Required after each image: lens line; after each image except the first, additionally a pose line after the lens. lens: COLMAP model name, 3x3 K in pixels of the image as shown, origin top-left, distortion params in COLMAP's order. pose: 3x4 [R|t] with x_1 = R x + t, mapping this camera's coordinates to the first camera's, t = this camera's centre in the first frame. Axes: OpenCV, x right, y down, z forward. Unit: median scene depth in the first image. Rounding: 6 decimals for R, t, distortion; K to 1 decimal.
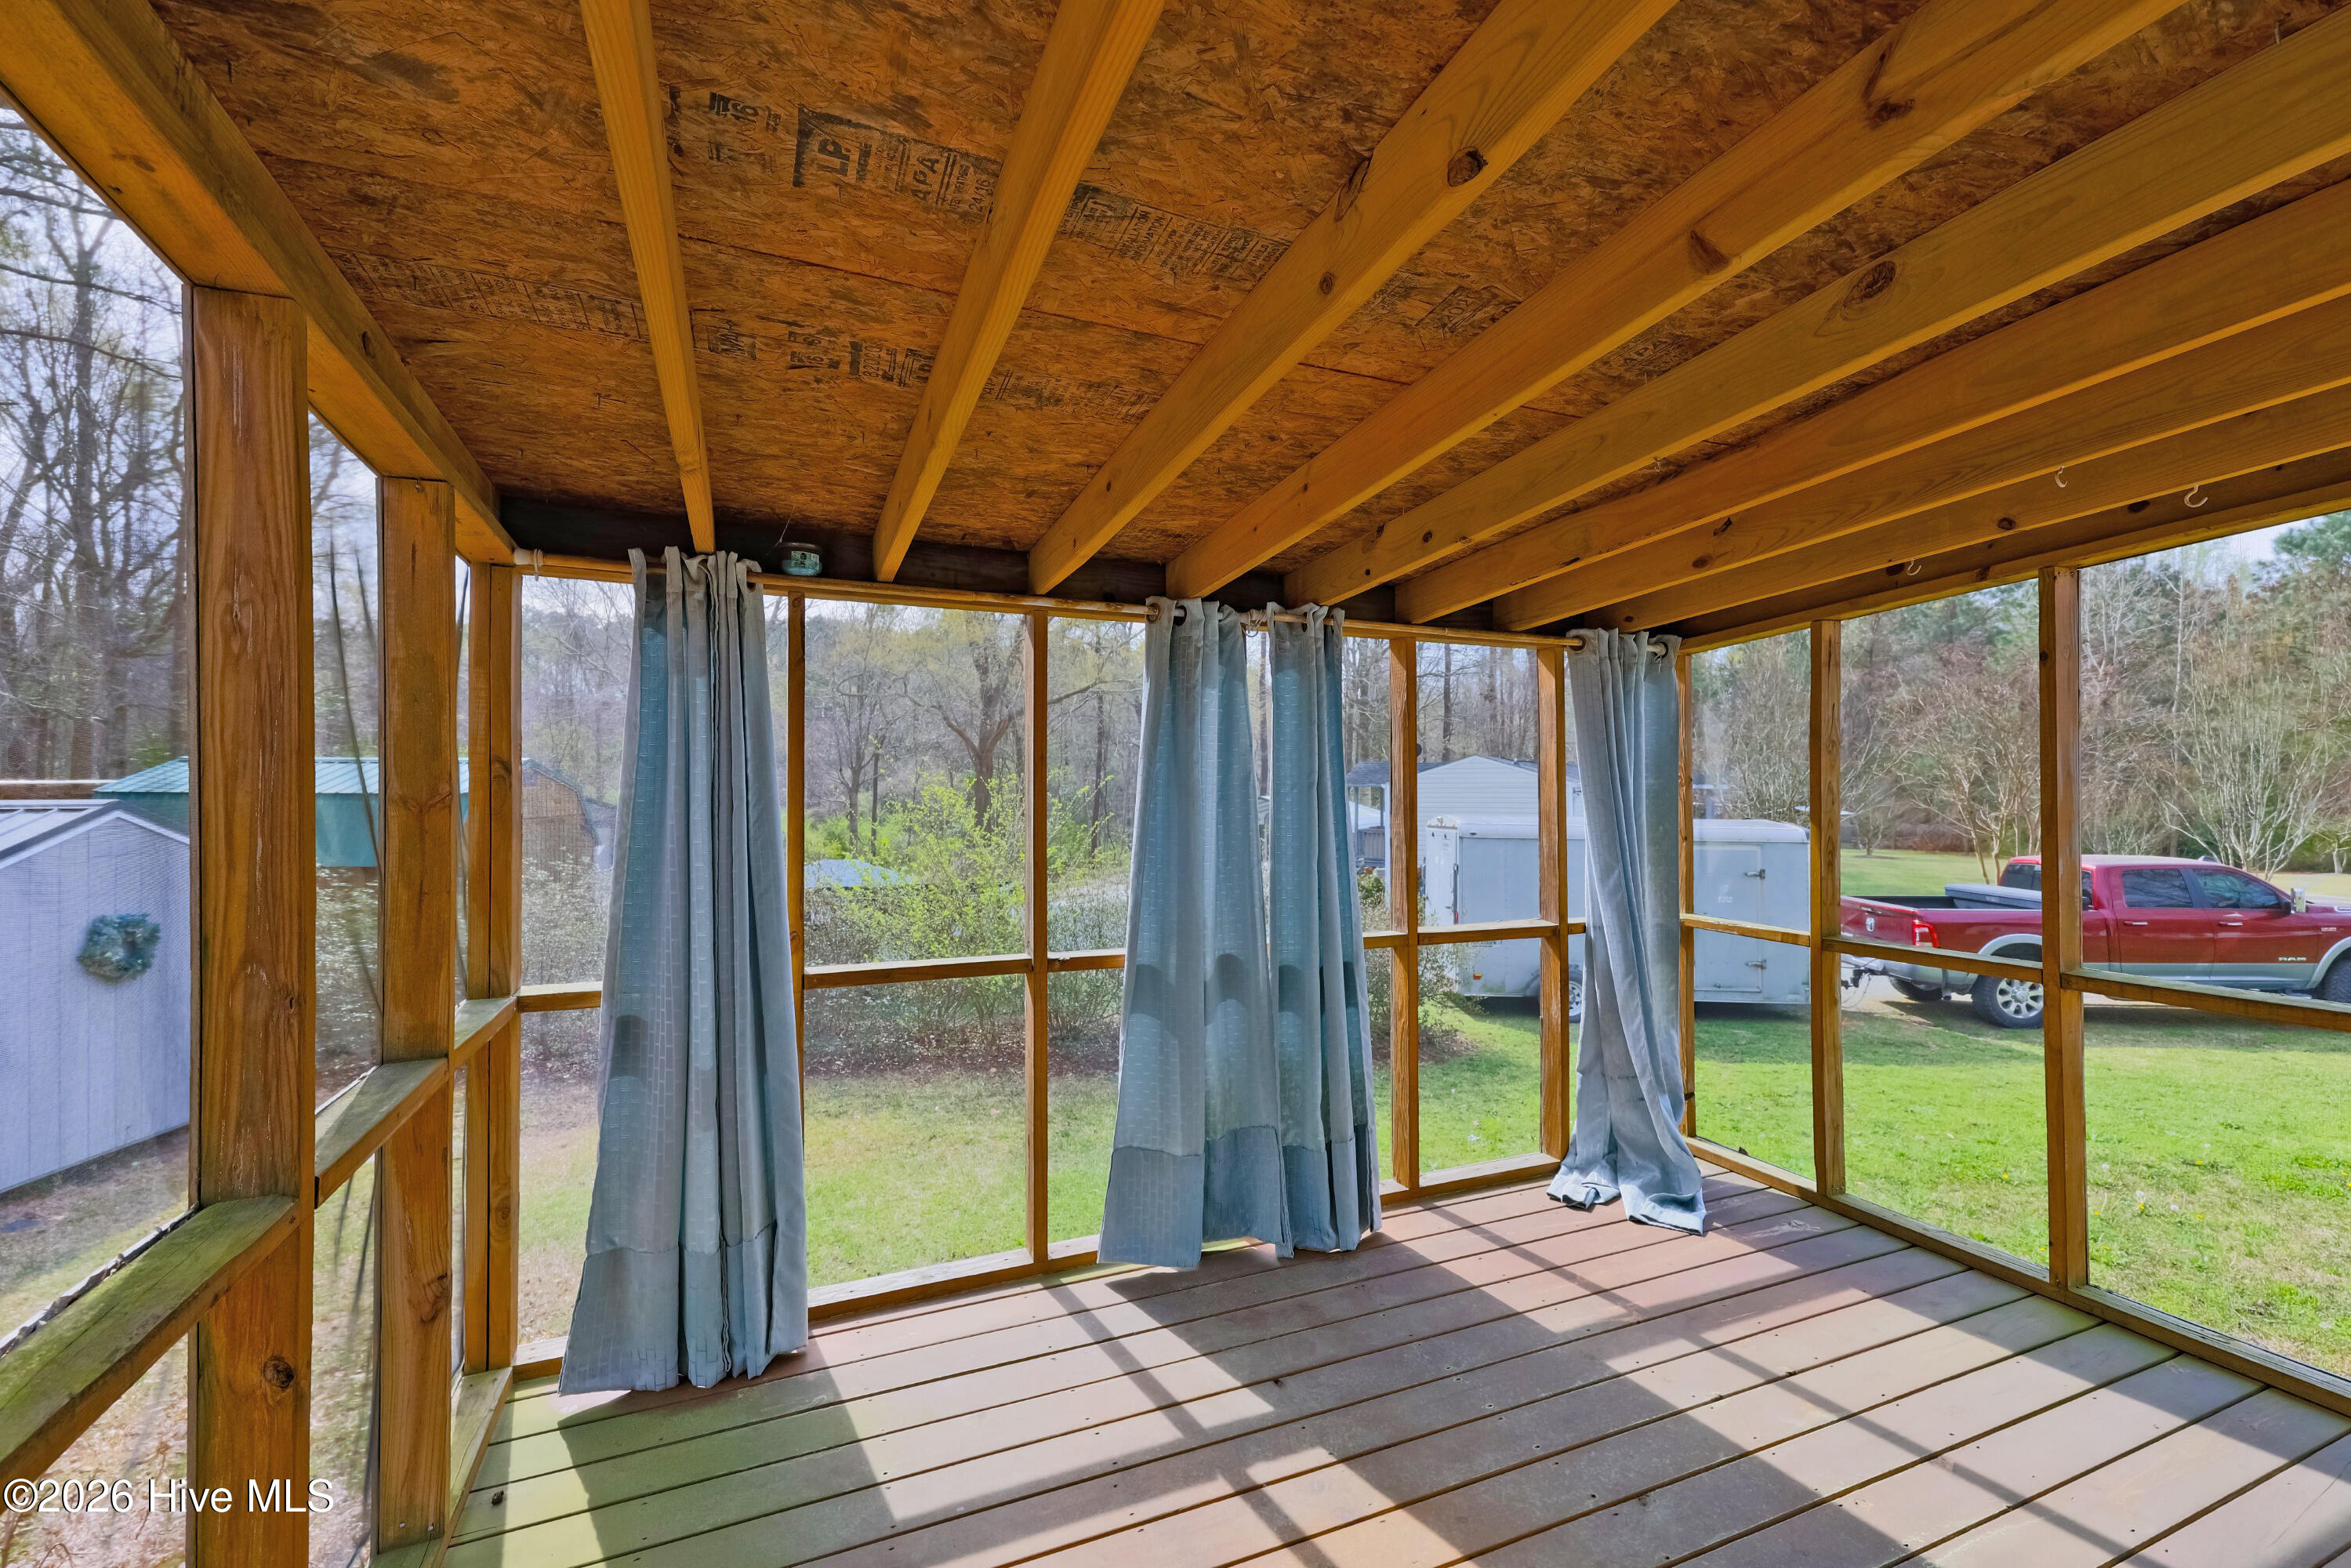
lens RADIAL K [[1003.0, 0, 1204.3], [0, 1003.0, 761.6], [0, 0, 1]] dist [0.013321, -0.001870]
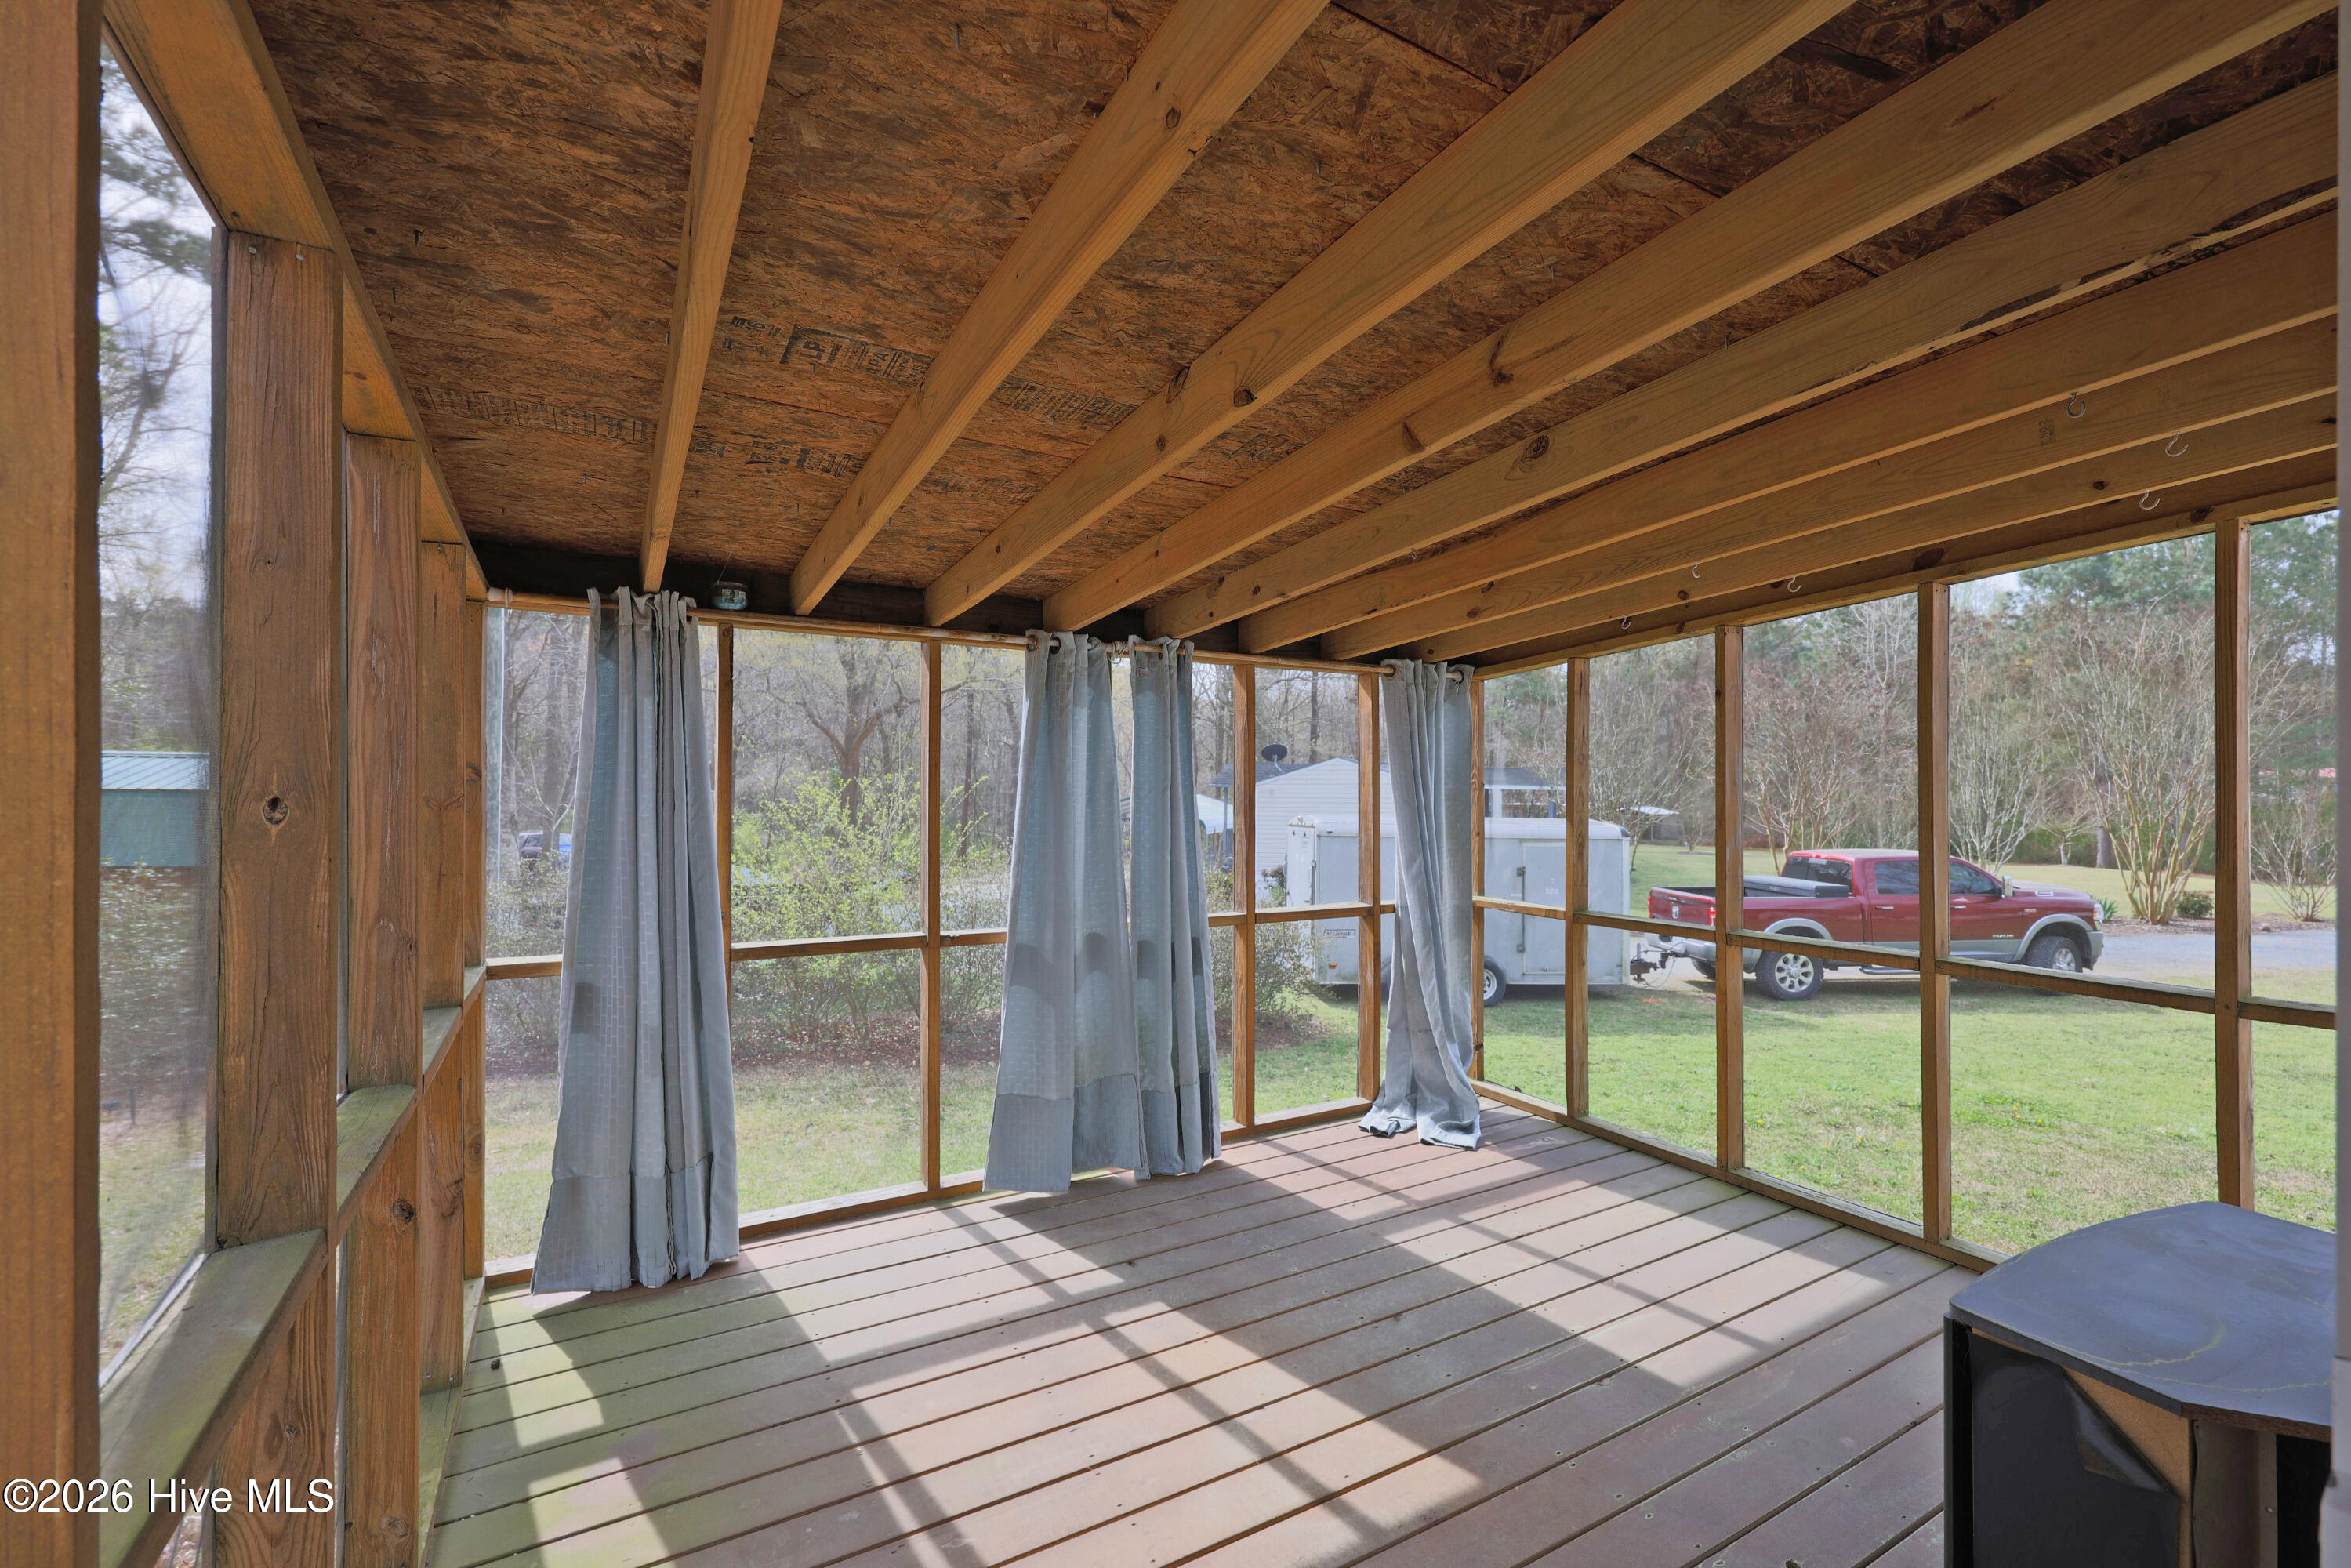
lens RADIAL K [[1003.0, 0, 1190.2], [0, 1003.0, 775.2], [0, 0, 1]] dist [0.013321, -0.001870]
pose [[0.993676, 0.005176, 0.112167, 0.002224], [-0.006775, 0.999881, 0.013879, -0.011729], [-0.112082, -0.014551, 0.993592, -0.242049]]
